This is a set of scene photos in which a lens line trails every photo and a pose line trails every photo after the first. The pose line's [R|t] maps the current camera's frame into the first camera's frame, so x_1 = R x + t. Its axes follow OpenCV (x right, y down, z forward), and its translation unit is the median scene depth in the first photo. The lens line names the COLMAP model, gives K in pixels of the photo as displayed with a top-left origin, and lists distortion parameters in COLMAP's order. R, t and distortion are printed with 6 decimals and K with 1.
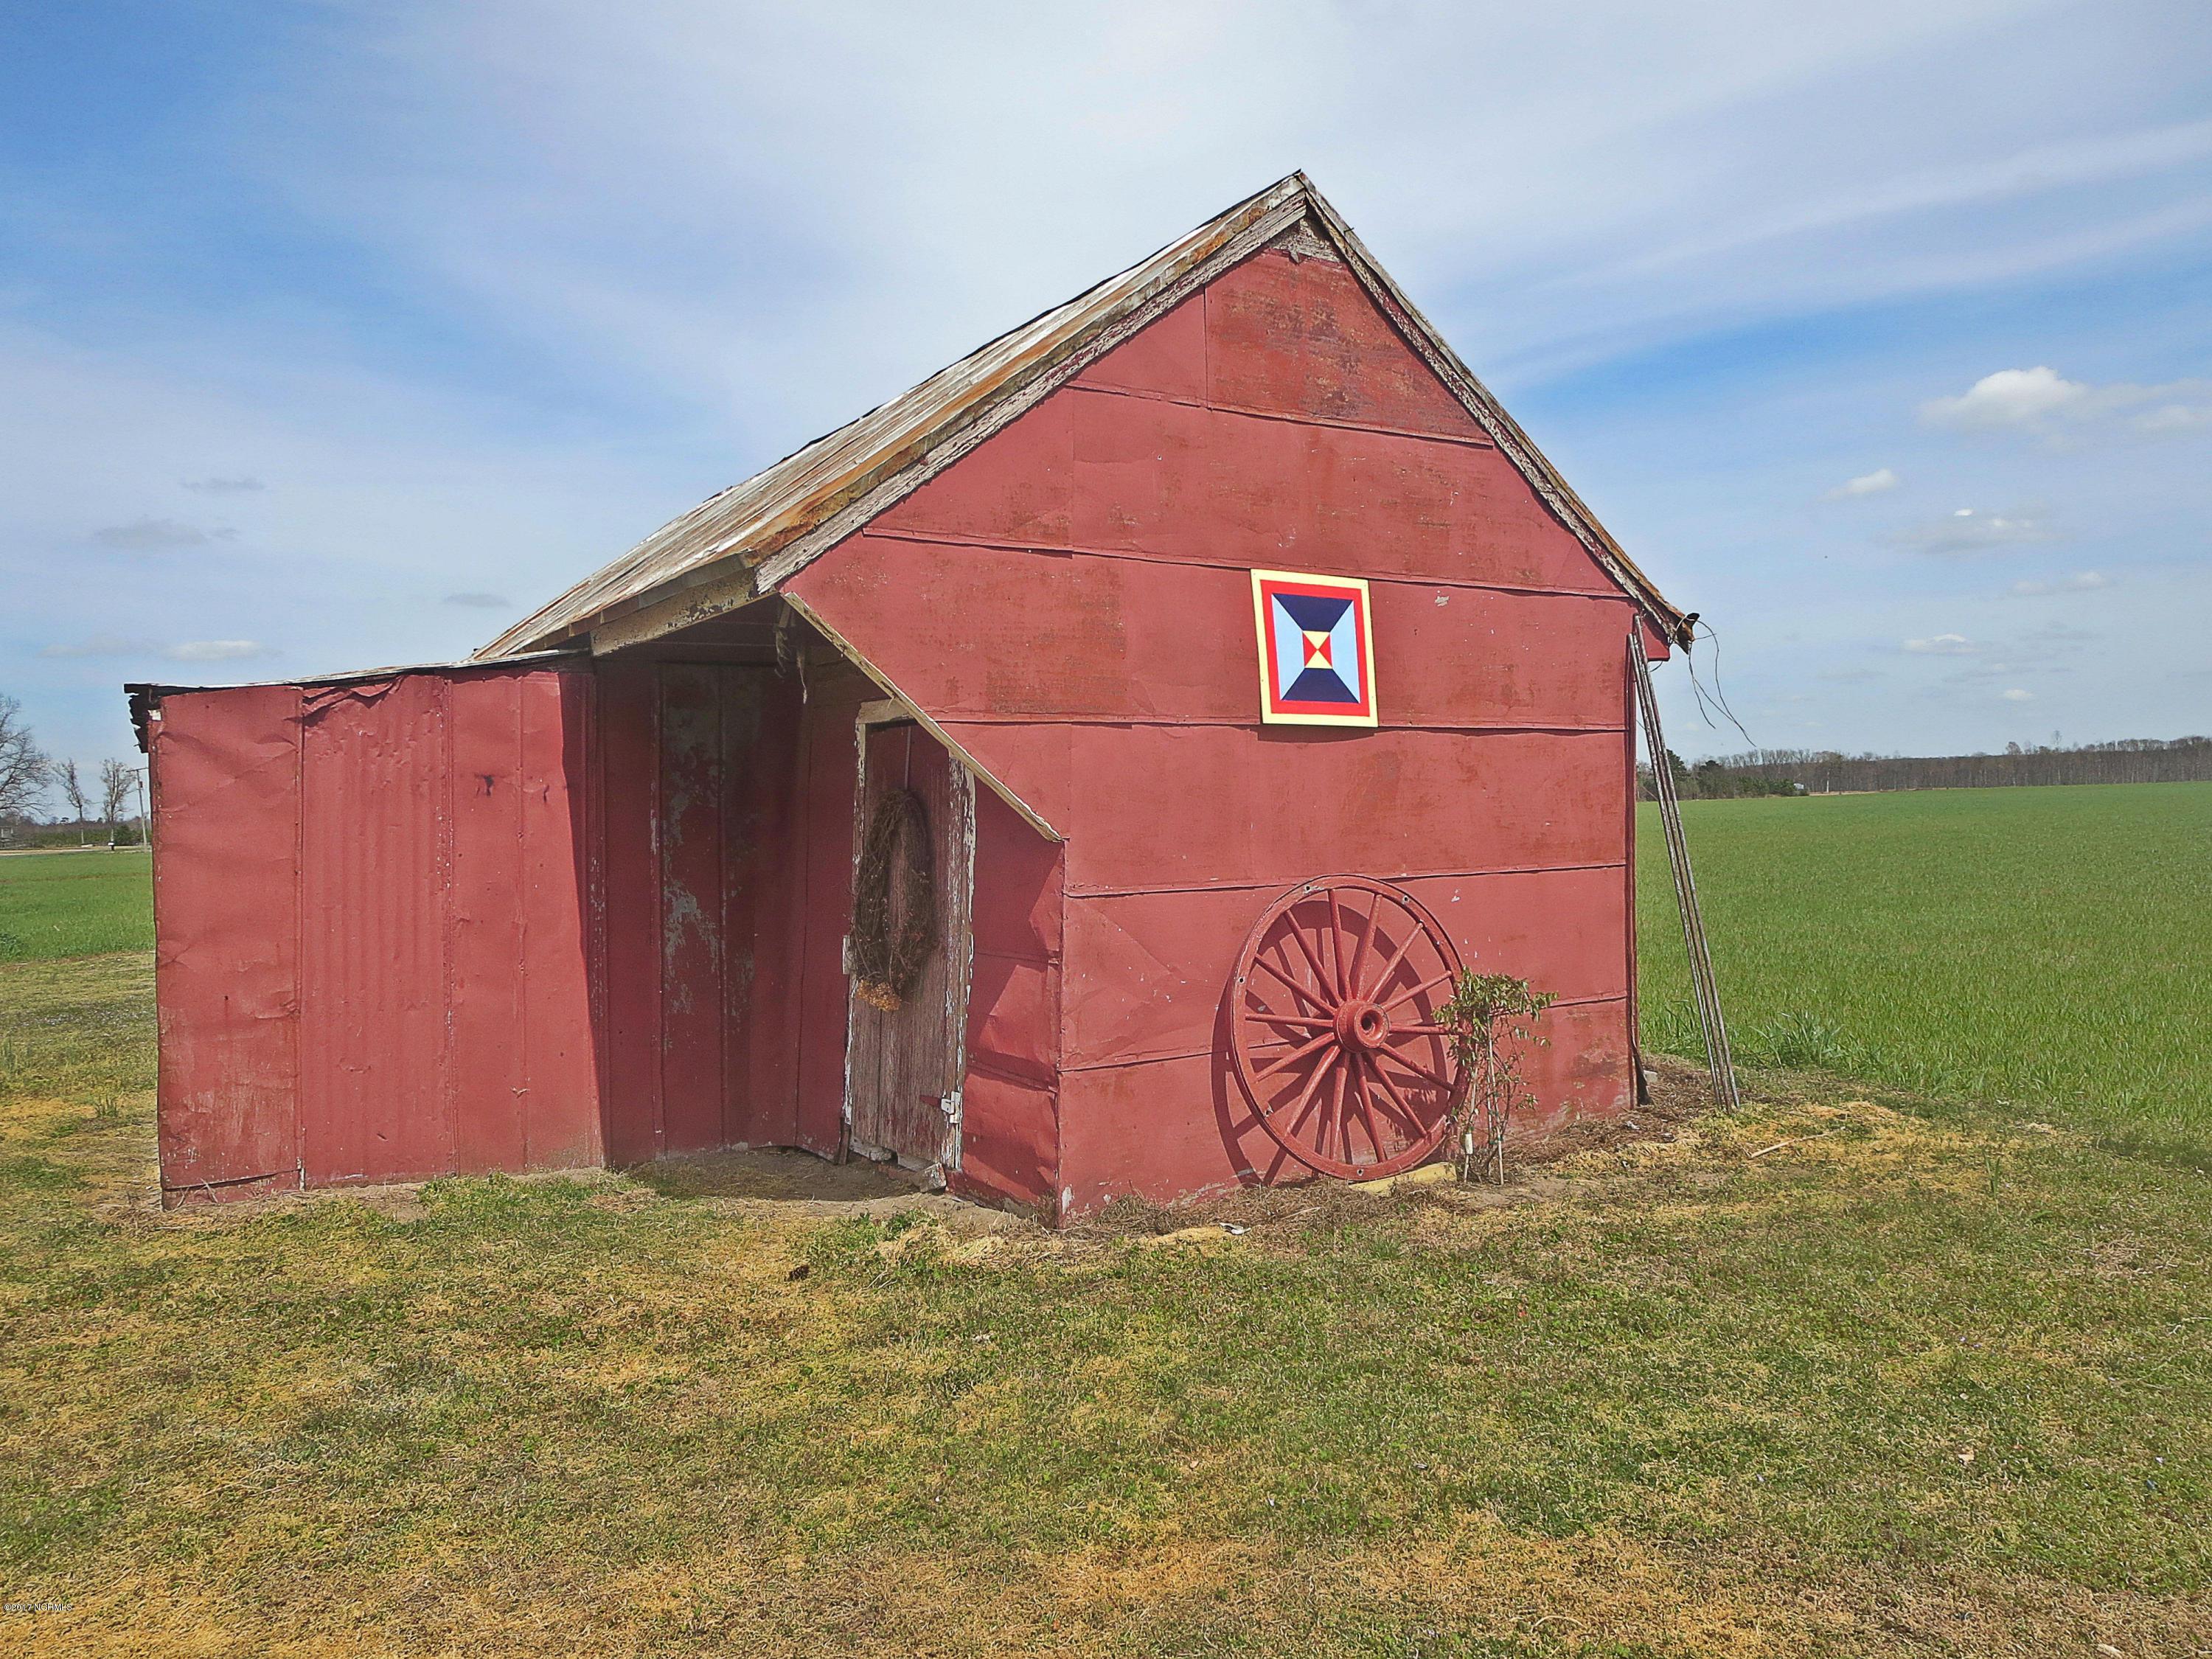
lens RADIAL K [[1545.2, 0, 1091.9], [0, 1545.2, 825.4], [0, 0, 1]] dist [-0.027740, 0.004265]
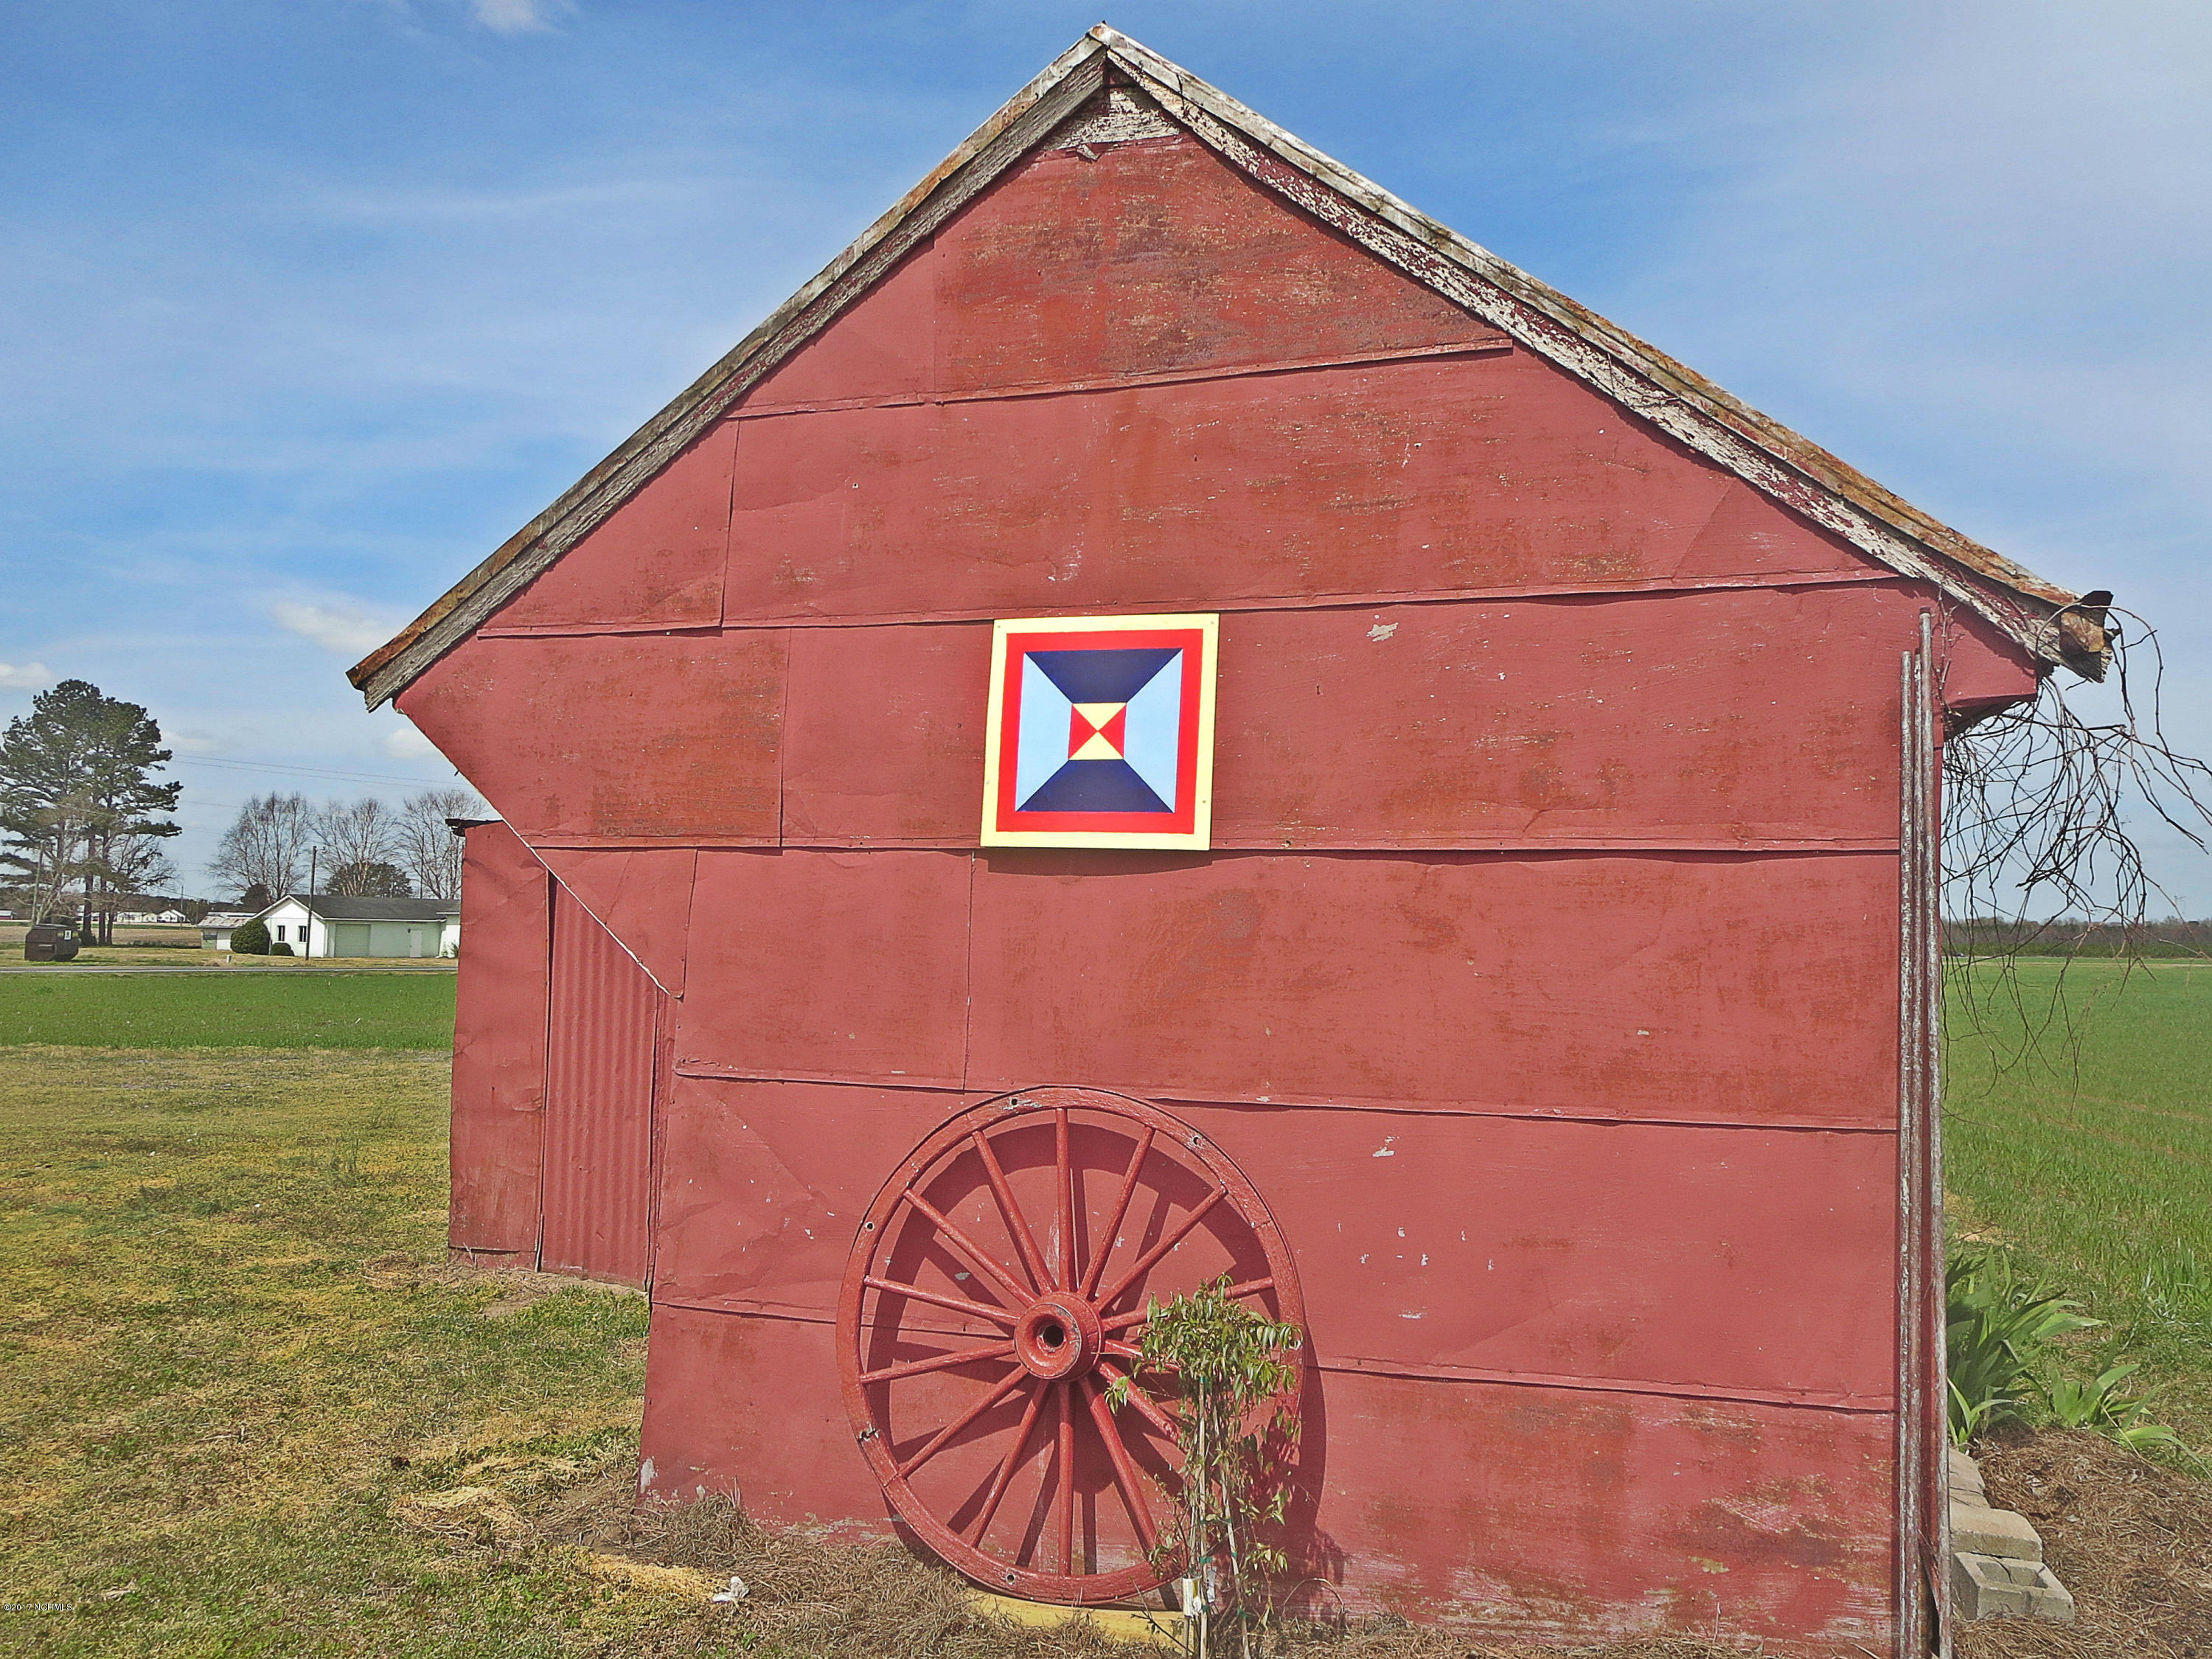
lens RADIAL K [[1545.2, 0, 1111.3], [0, 1545.2, 827.4], [0, 0, 1]] dist [-0.027740, 0.004265]
pose [[0.669454, -0.015556, -0.742691, 0.617661], [-0.040814, 0.997500, -0.057682, -0.036069], [0.741732, 0.068928, 0.667145, 0.567088]]
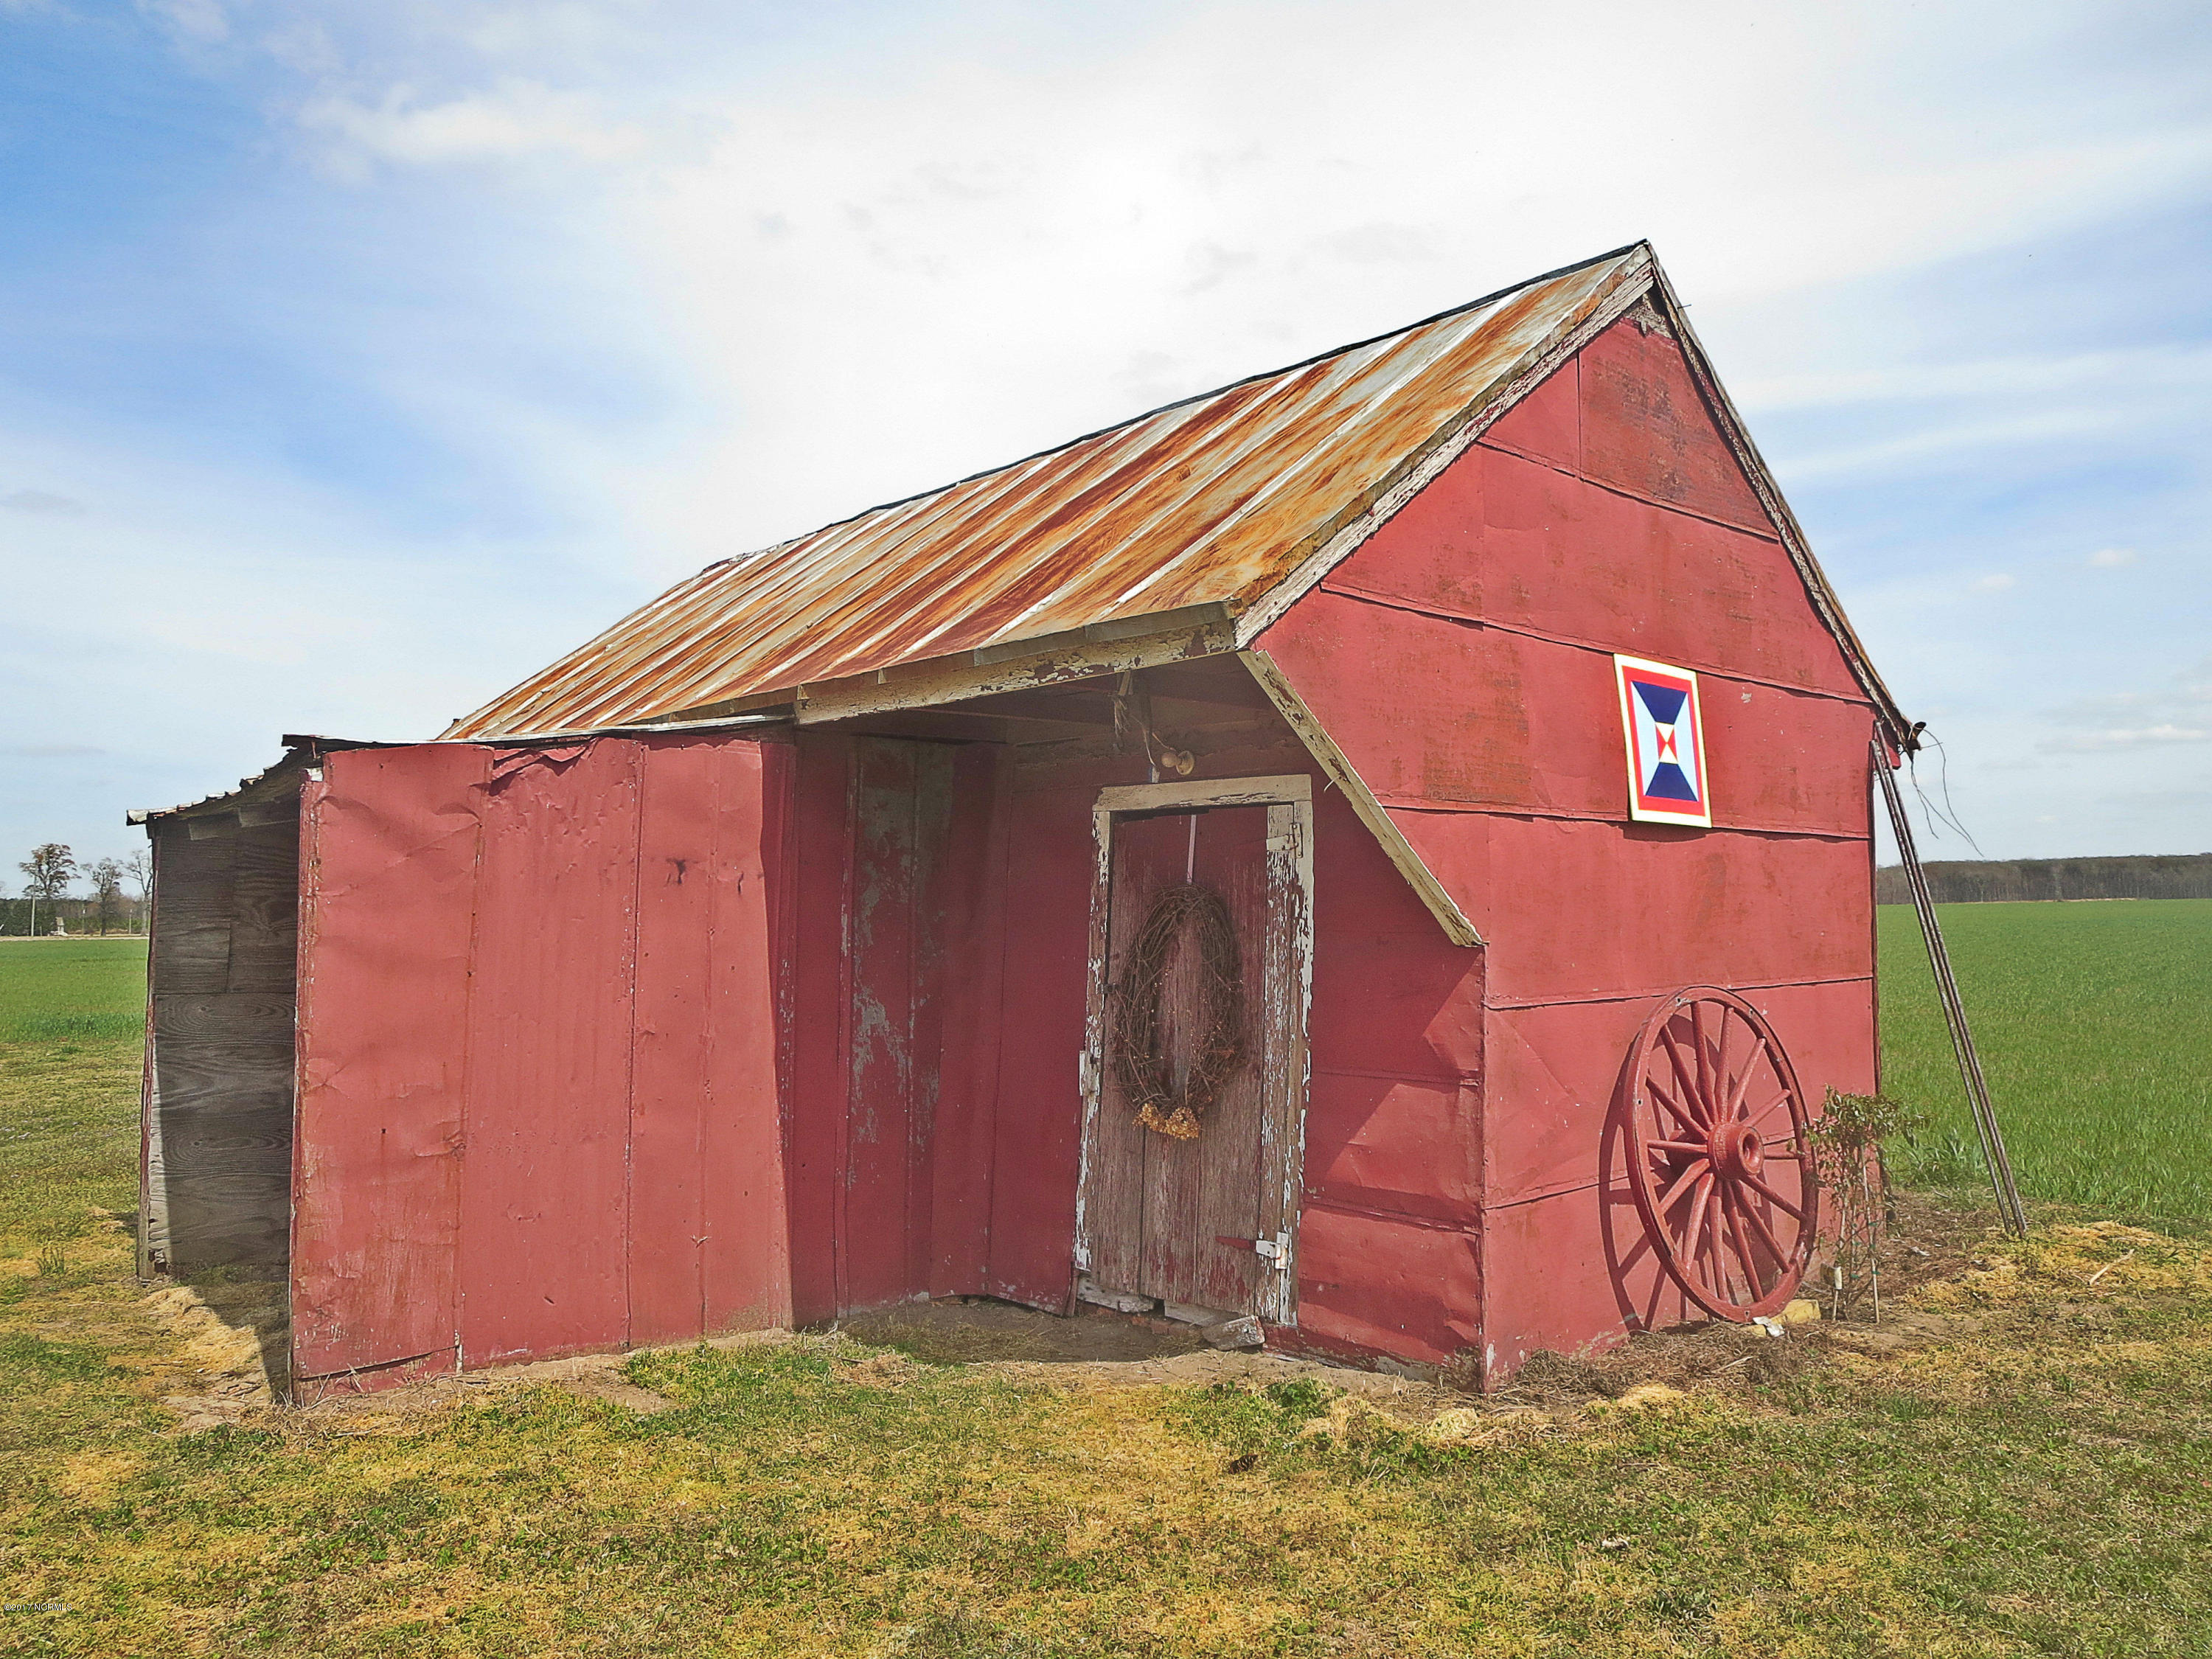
lens RADIAL K [[1545.2, 0, 1093.8], [0, 1545.2, 829.2], [0, 0, 1]] dist [-0.027740, 0.004265]
pose [[0.985922, 0.024079, 0.165466, -0.341427], [-0.012955, 0.997603, -0.067979, 0.005633], [-0.166706, 0.064878, 0.983870, 0.144400]]
